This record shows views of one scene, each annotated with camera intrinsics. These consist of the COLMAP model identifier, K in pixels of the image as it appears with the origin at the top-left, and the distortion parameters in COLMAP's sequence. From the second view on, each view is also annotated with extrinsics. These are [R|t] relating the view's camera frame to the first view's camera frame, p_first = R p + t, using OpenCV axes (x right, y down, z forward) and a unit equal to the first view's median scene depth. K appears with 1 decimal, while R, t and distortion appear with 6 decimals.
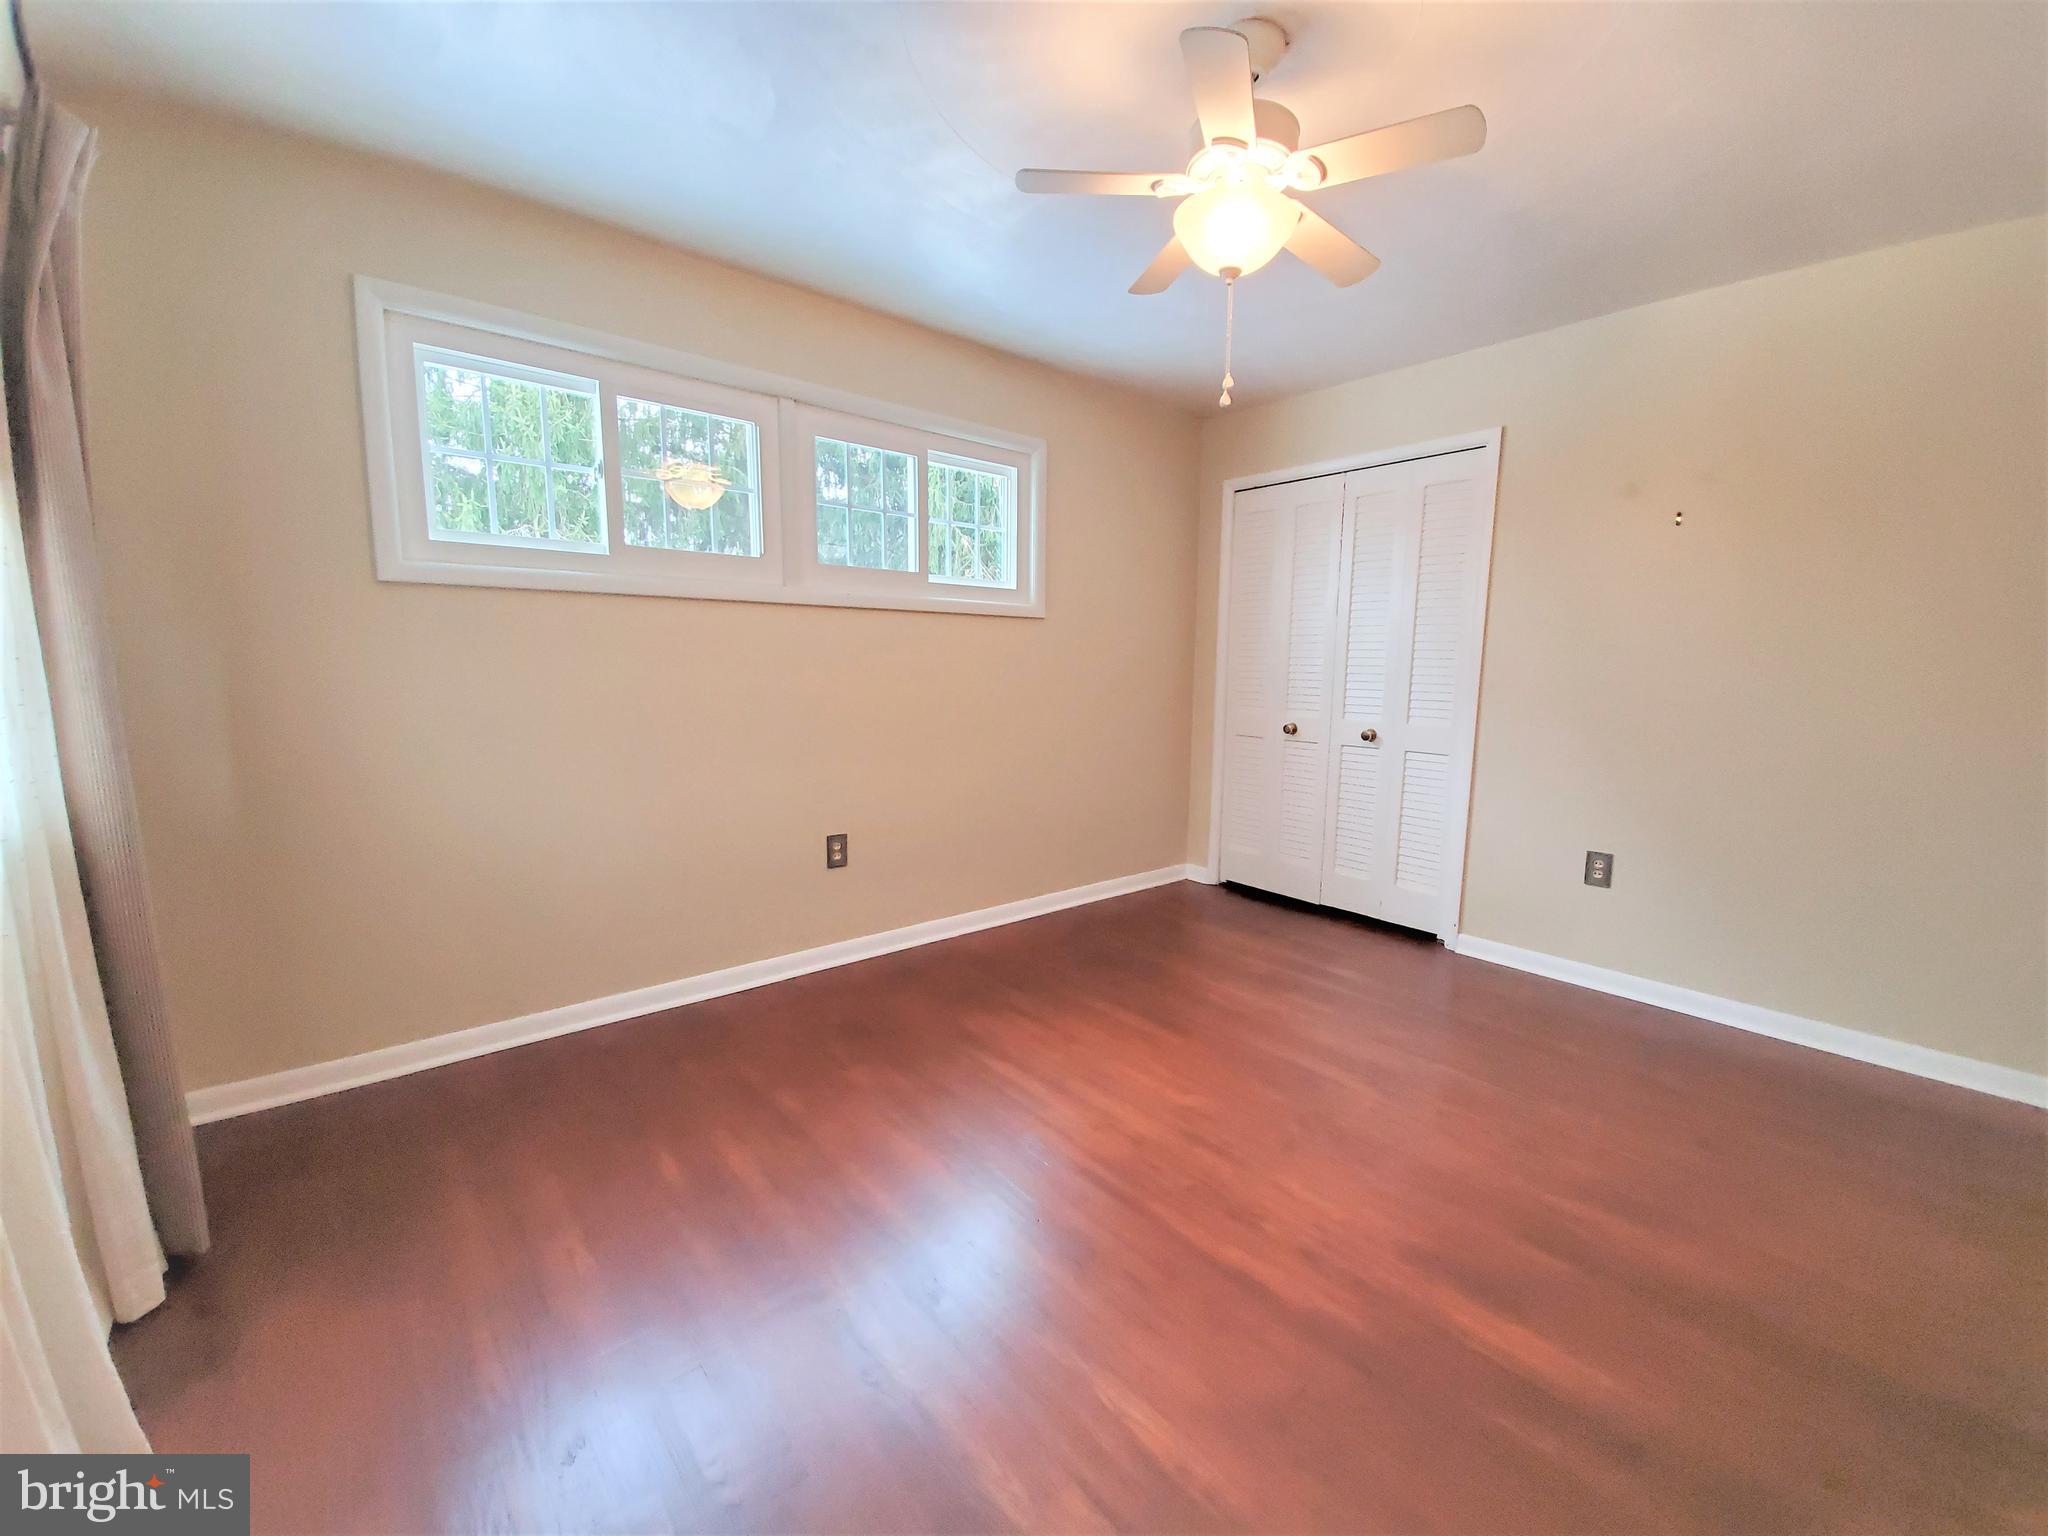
lens RADIAL K [[807.4, 0, 1053.0], [0, 807.4, 775.4], [0, 0, 1]] dist [0.007363, -0.015042]
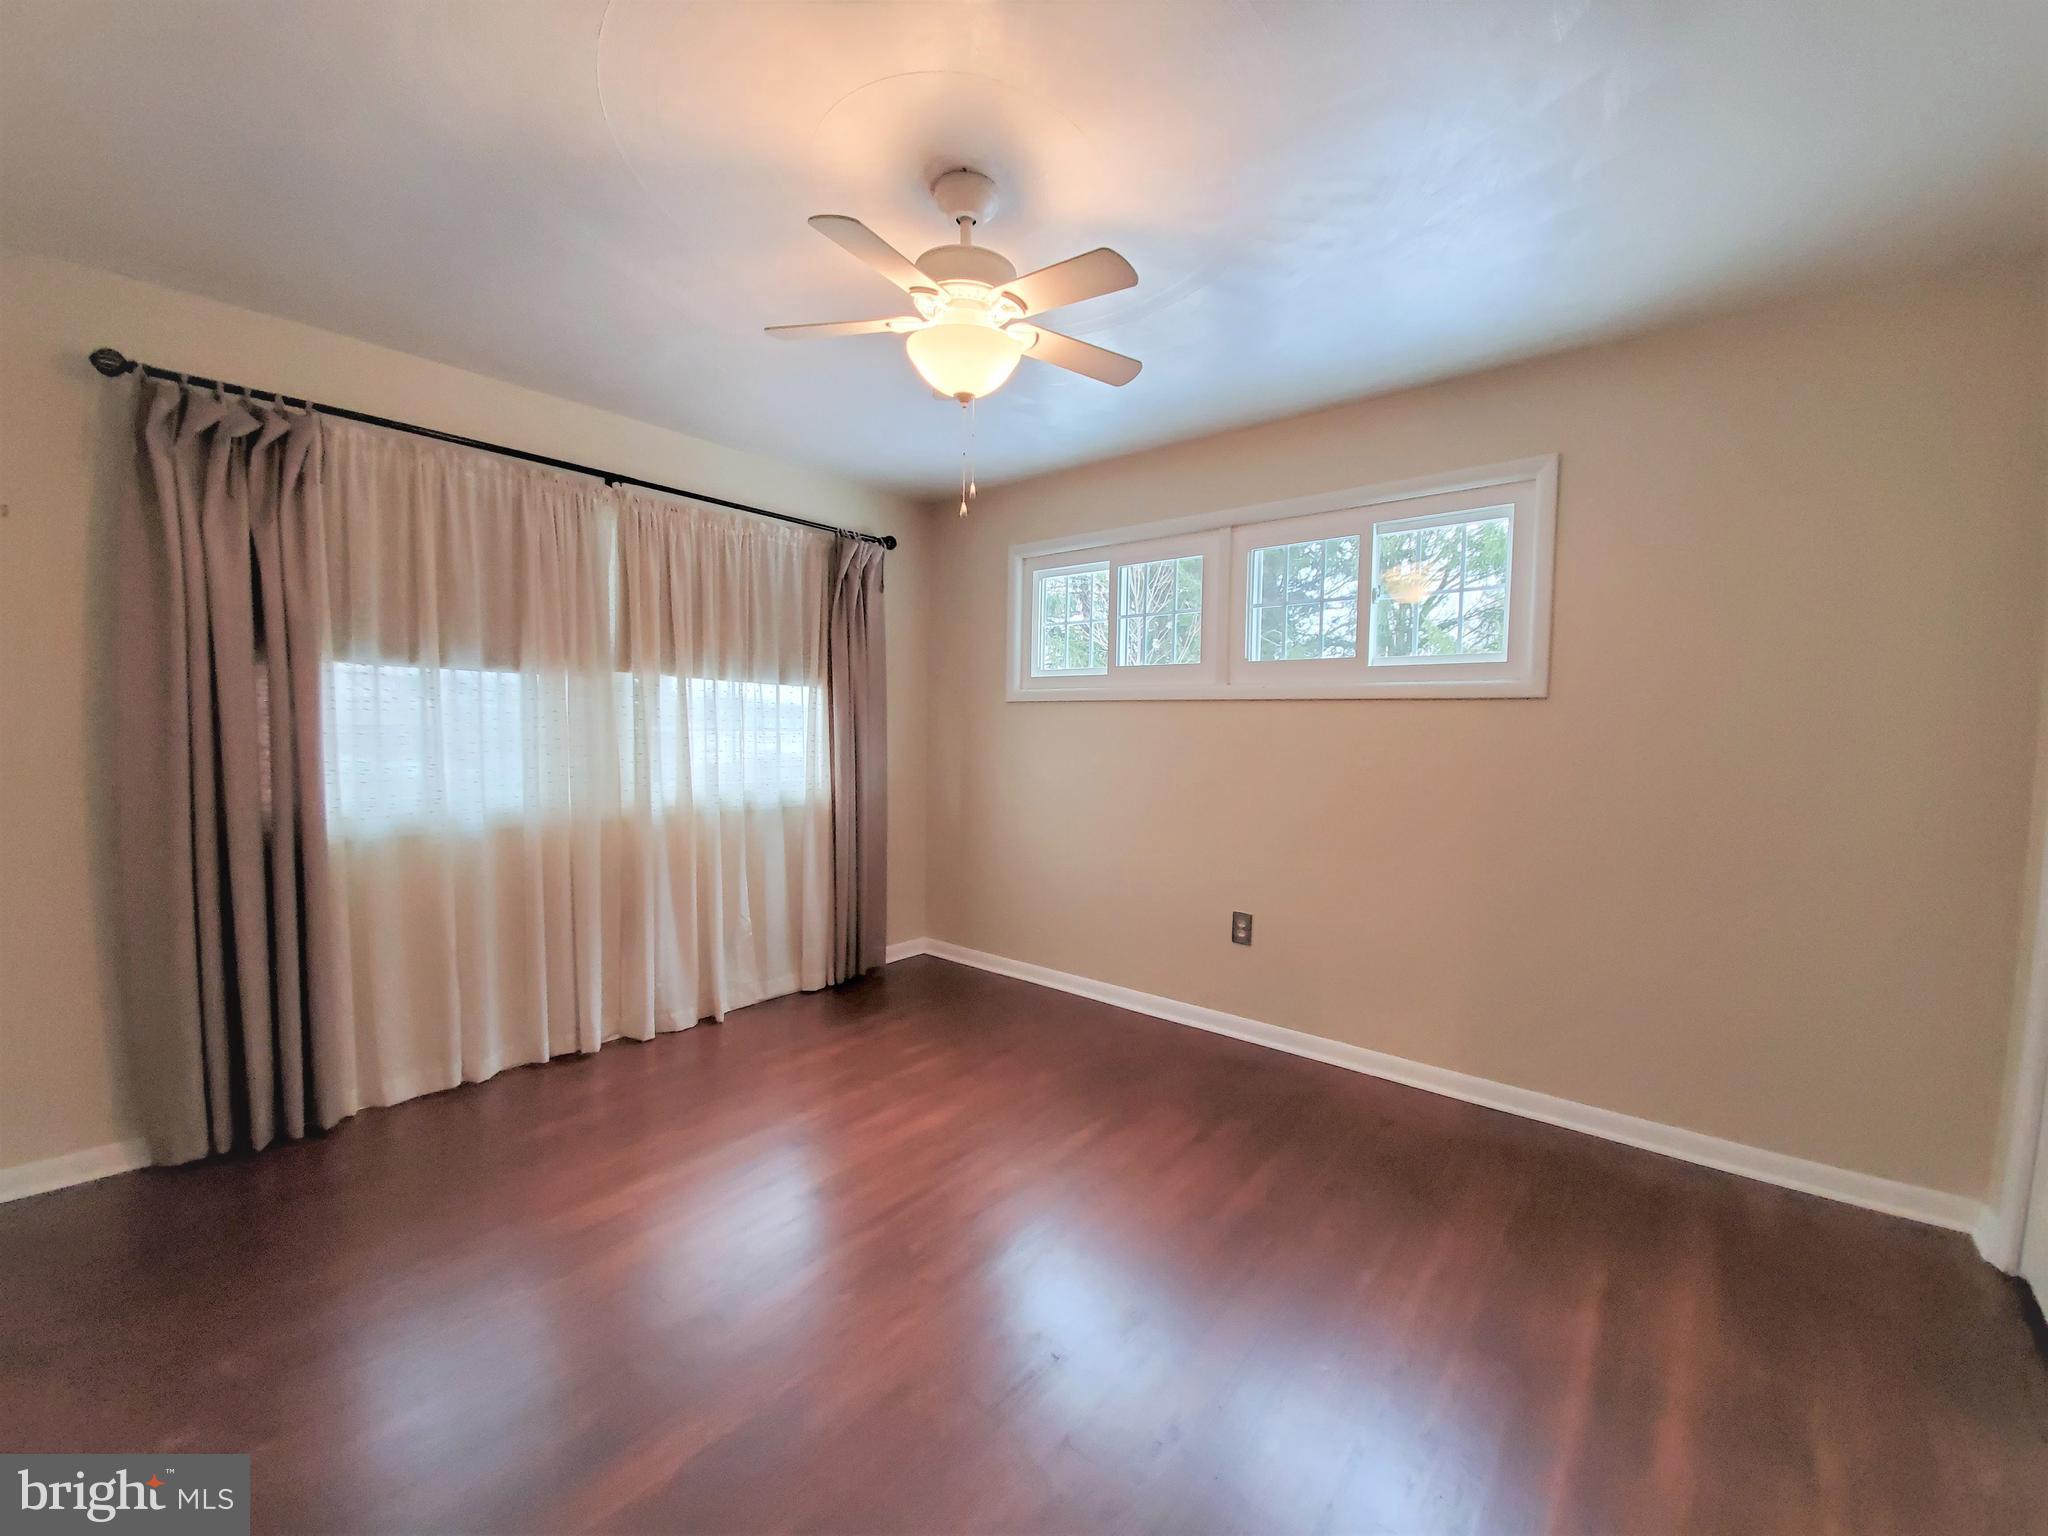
lens RADIAL K [[807.4, 0, 1053.0], [0, 807.4, 775.4], [0, 0, 1]] dist [0.007363, -0.015042]
pose [[0.195403, 0.049608, -0.979468, 0.772989], [-0.154515, 0.987804, 0.019205, -0.094106], [0.968475, 0.147590, 0.200685, 0.566099]]
